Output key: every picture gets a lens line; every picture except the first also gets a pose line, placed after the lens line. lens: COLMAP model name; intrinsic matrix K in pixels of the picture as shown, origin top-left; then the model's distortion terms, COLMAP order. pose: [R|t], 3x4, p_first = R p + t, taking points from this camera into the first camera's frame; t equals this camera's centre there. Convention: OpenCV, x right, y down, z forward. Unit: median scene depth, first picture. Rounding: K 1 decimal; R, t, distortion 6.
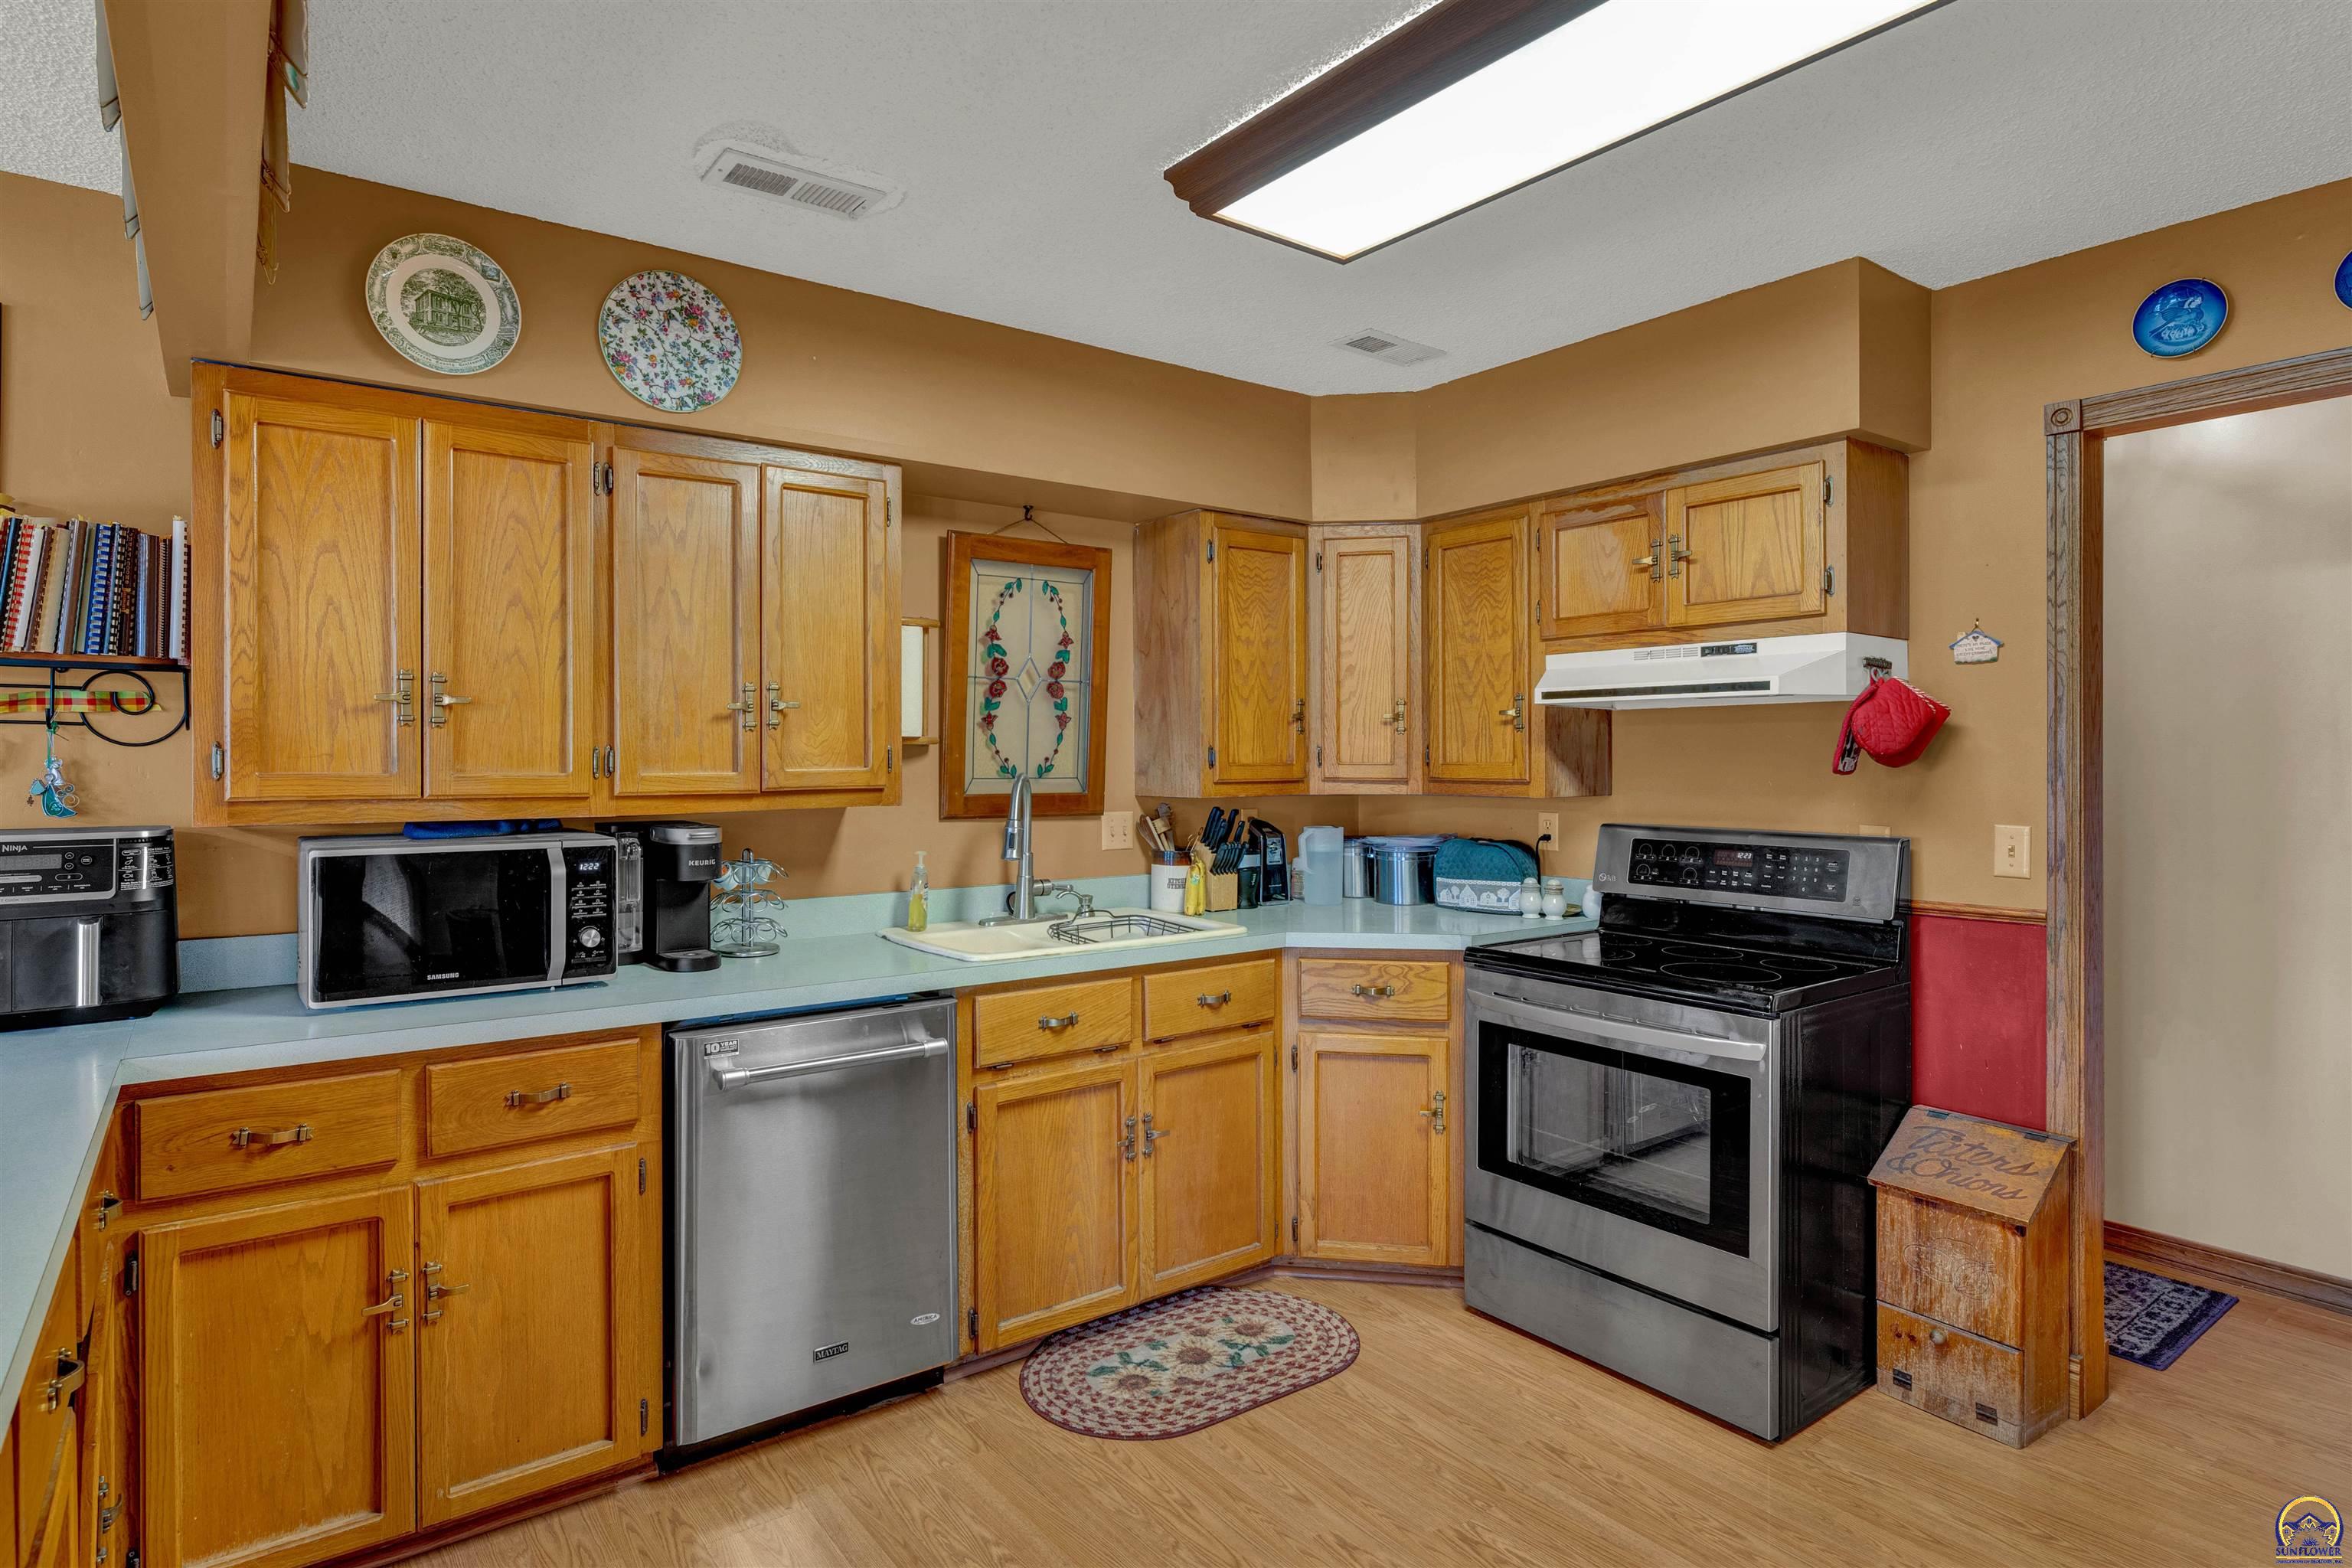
lens RADIAL K [[1246.2, 0, 1116.9], [0, 1246.2, 767.5], [0, 0, 1]] dist [0.004849, -0.000610]
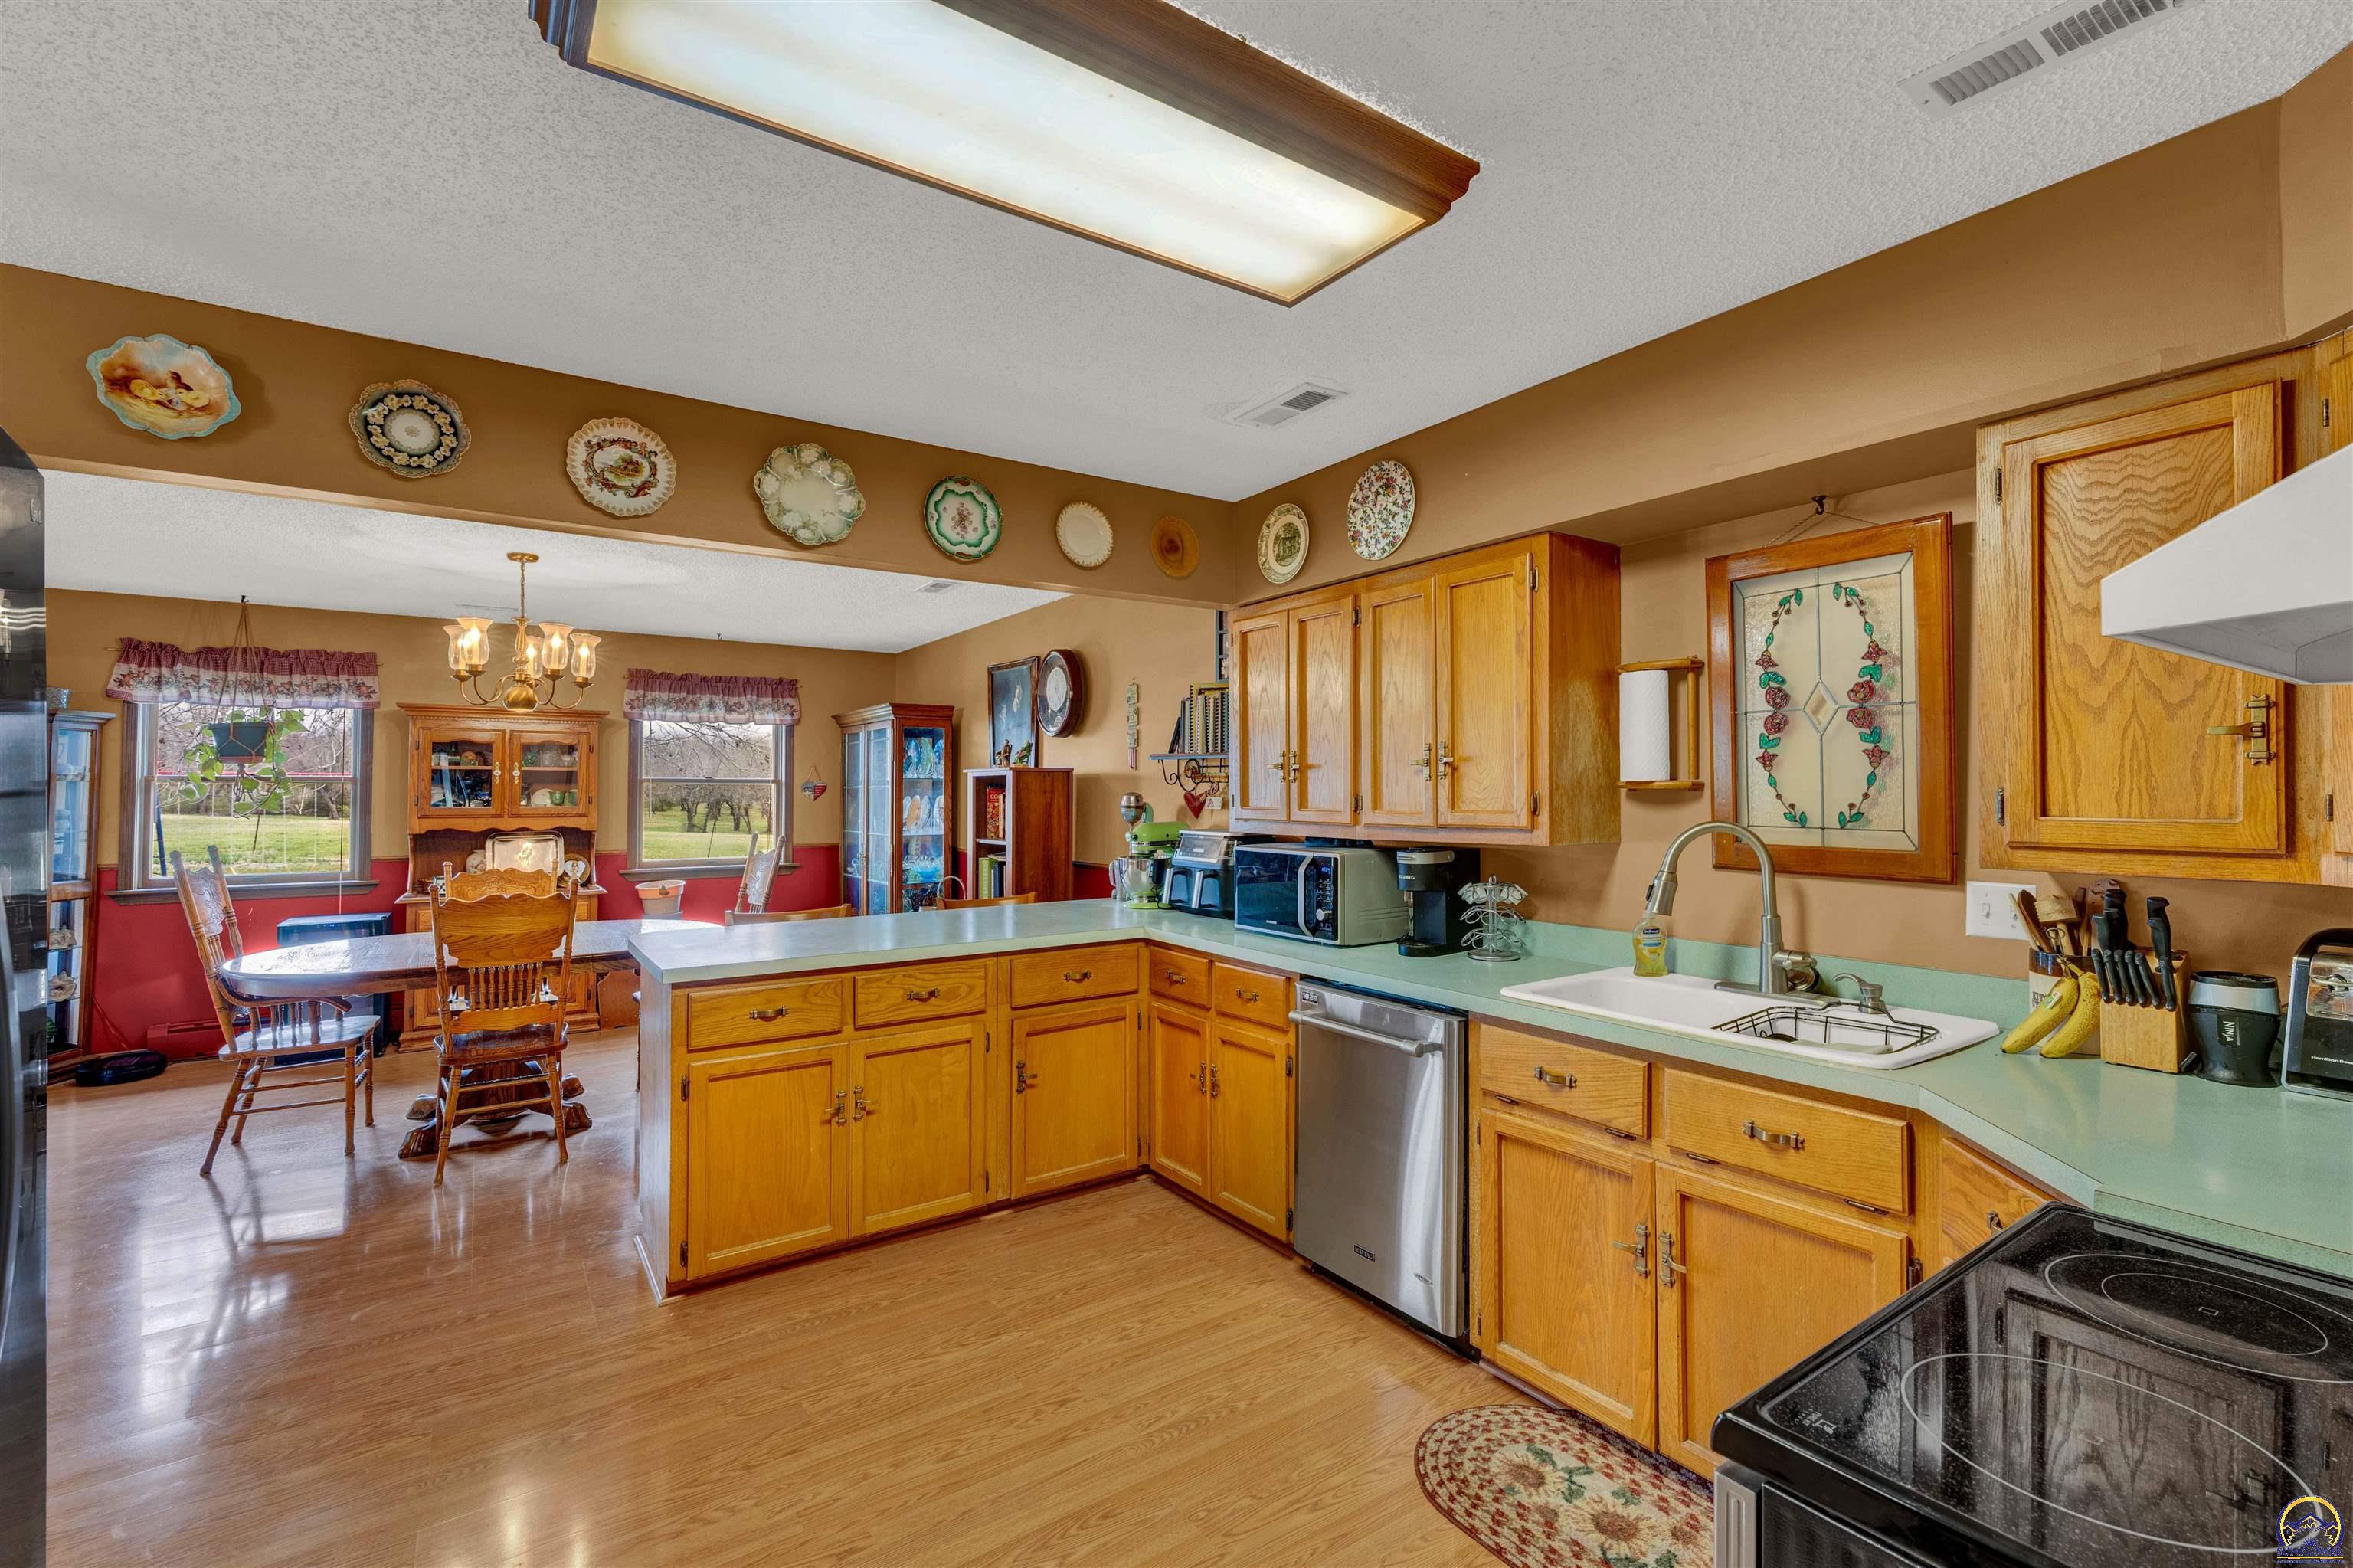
lens RADIAL K [[1040.5, 0, 1197.6], [0, 1040.5, 799.2], [0, 0, 1]] dist [0.008649, -0.000326]
pose [[-0.017354, 0.006897, -0.999826, 0.771351], [-0.009622, 0.999929, 0.007065, -0.014079], [0.999803, 0.009742, -0.017286, 0.741883]]
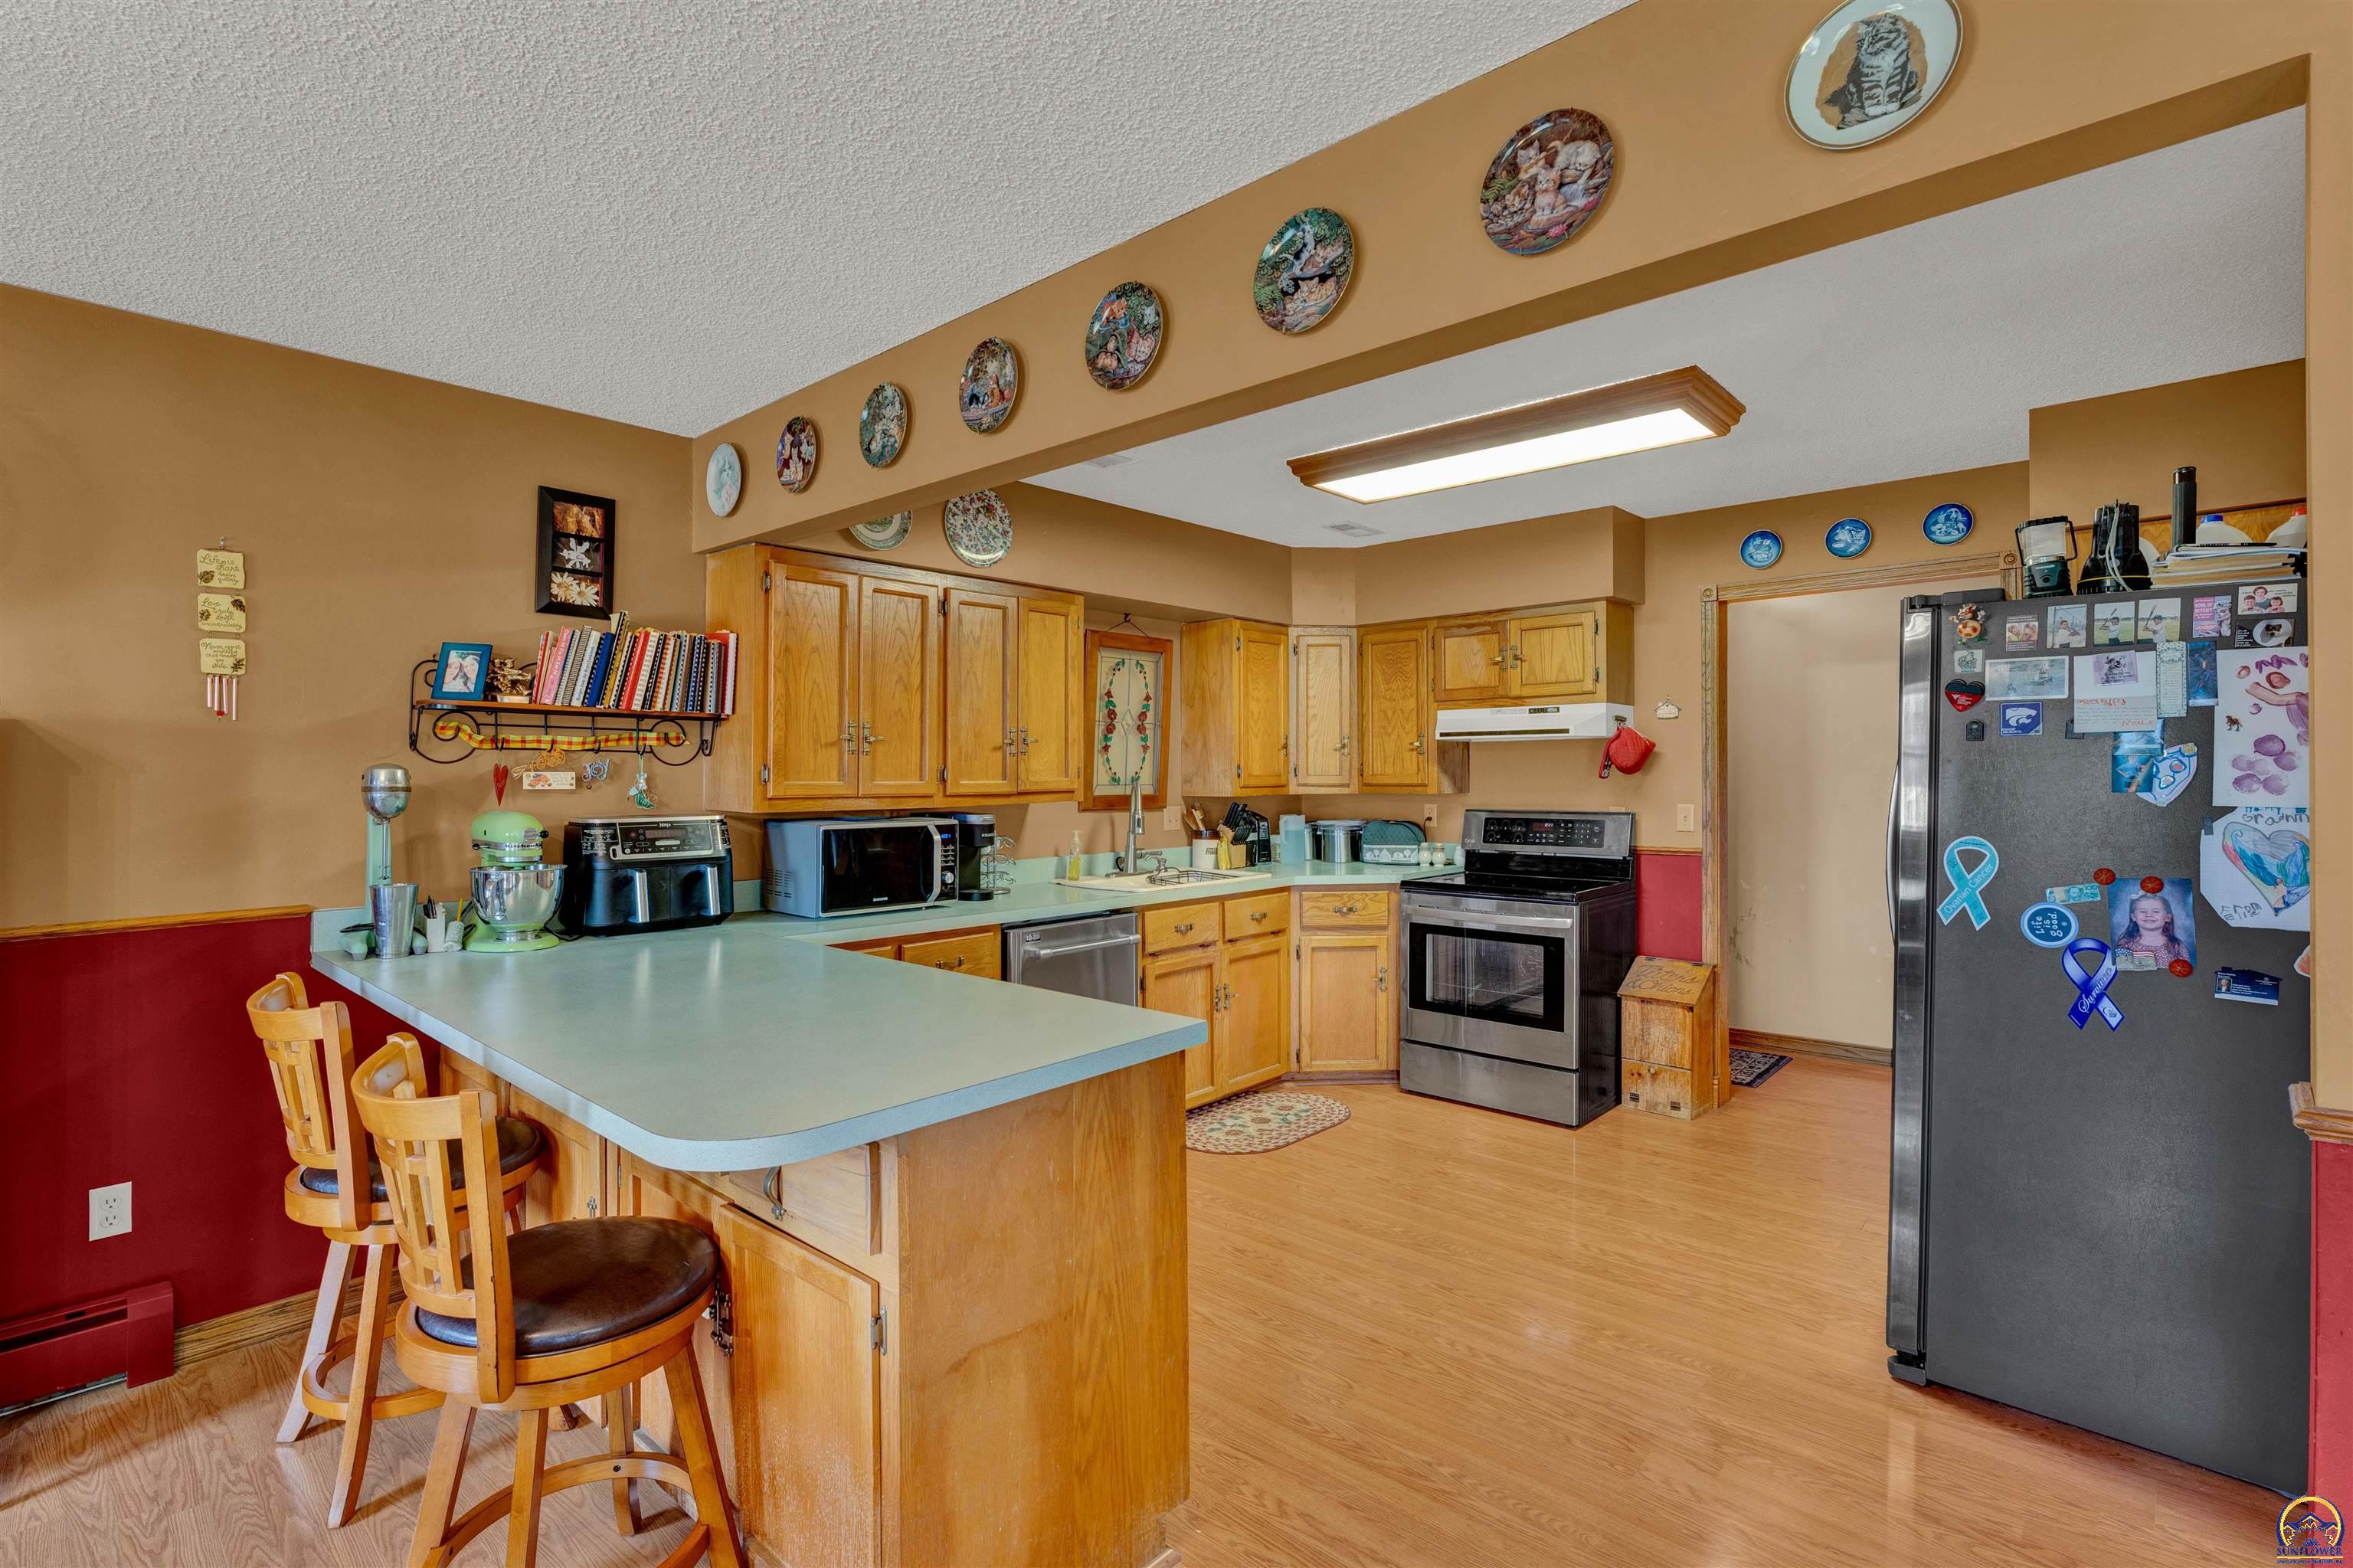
lens RADIAL K [[1088.1, 0, 1175.9], [0, 1088.1, 789.9], [0, 0, 1]] dist [0.029184, -0.000015]
pose [[0.979692, -0.007646, 0.200365, -0.355114], [0.006416, 0.999956, 0.006789, 0.006892], [-0.200408, -0.005365, 0.979698, -0.450900]]
